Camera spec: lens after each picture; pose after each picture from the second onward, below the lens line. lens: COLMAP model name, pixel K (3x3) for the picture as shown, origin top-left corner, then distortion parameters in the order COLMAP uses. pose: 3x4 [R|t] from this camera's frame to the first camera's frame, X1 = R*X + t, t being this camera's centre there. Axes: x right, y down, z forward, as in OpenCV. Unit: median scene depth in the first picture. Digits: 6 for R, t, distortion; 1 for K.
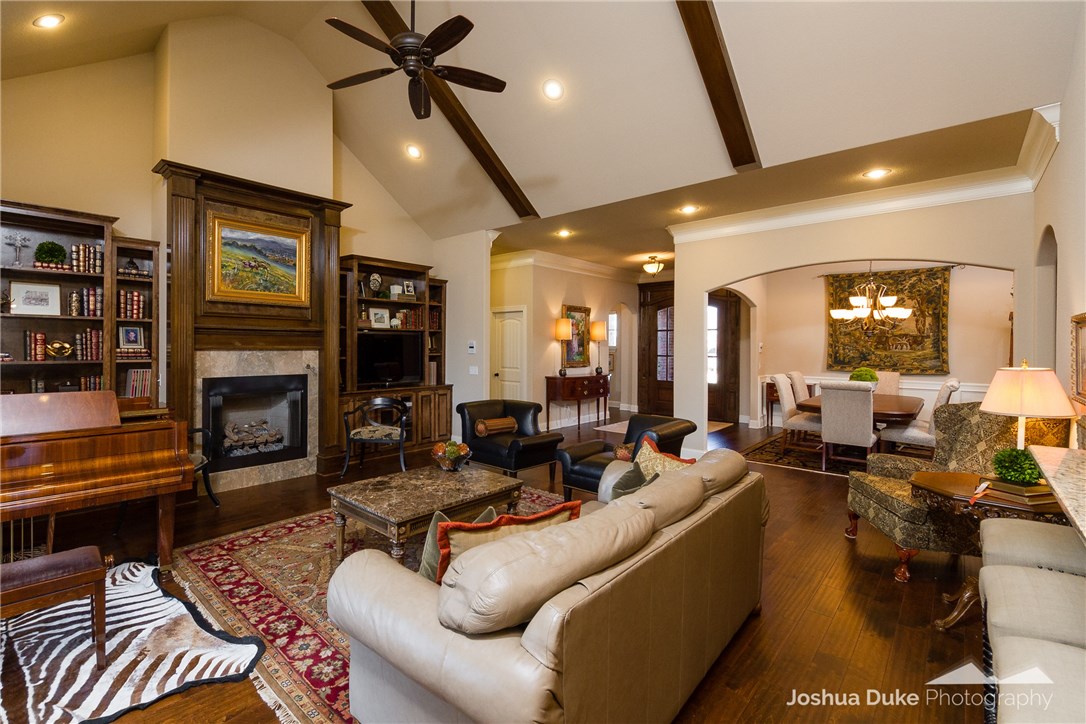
lens RADIAL K [[490.7, 0, 475.4], [0, 490.7, 350.4], [0, 0, 1]] dist [0.015639, -0.005826]
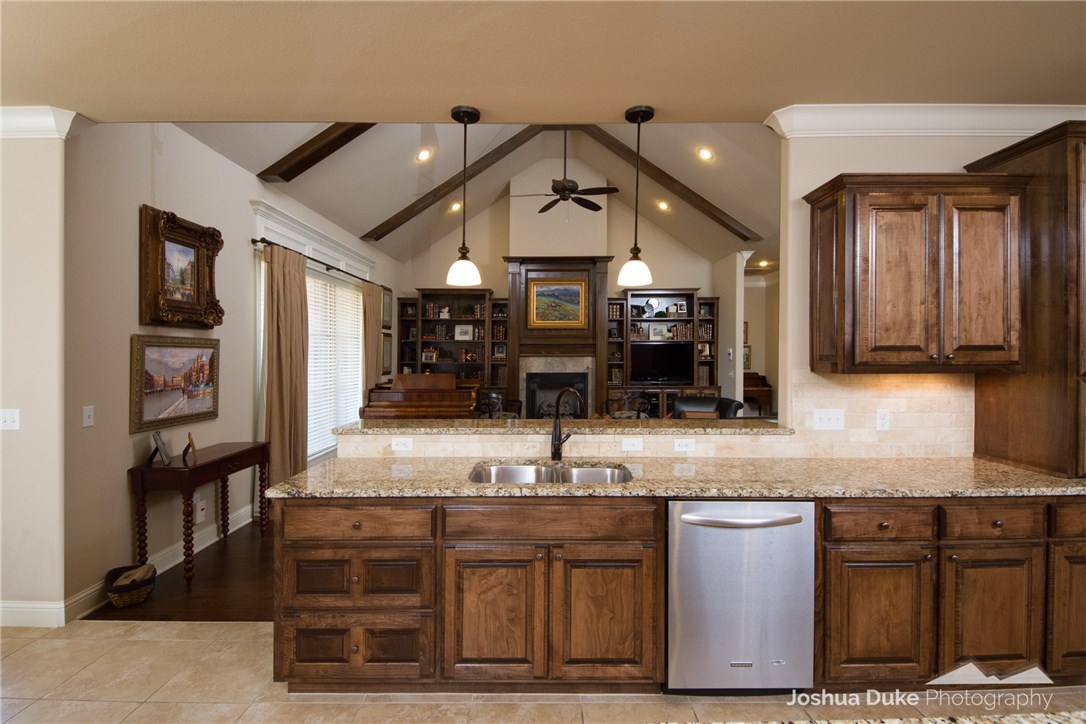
lens RADIAL K [[490.7, 0, 536.6], [0, 490.7, 353.1], [0, 0, 1]] dist [0.015639, -0.005826]
pose [[0.695628, -0.007331, -0.718365, 0.736635], [-0.000025, 0.999948, -0.010230, 0.003351], [0.718402, 0.007134, 0.695591, -0.195003]]
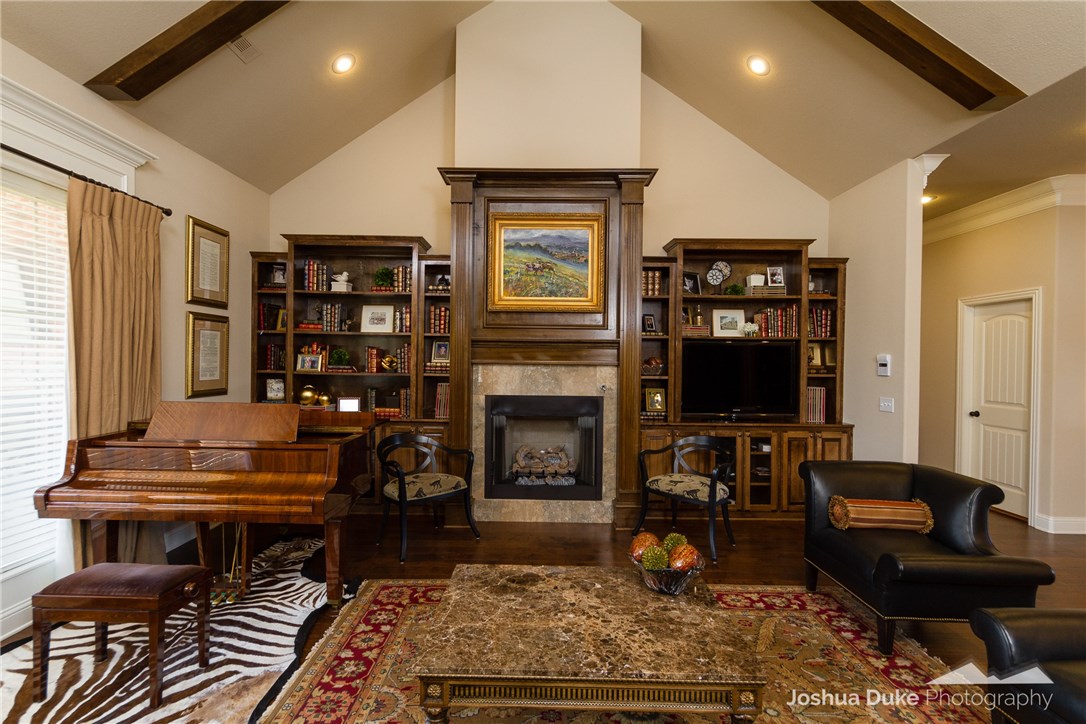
lens RADIAL K [[509.3, 0, 534.7], [0, 509.3, 367.8], [0, 0, 1]] dist [0.006452, 0.000770]
pose [[0.702287, 0.012989, -0.711776, 0.195647], [-0.013466, 0.999897, 0.004960, -0.001042], [0.711767, 0.006102, 0.702389, 0.394369]]
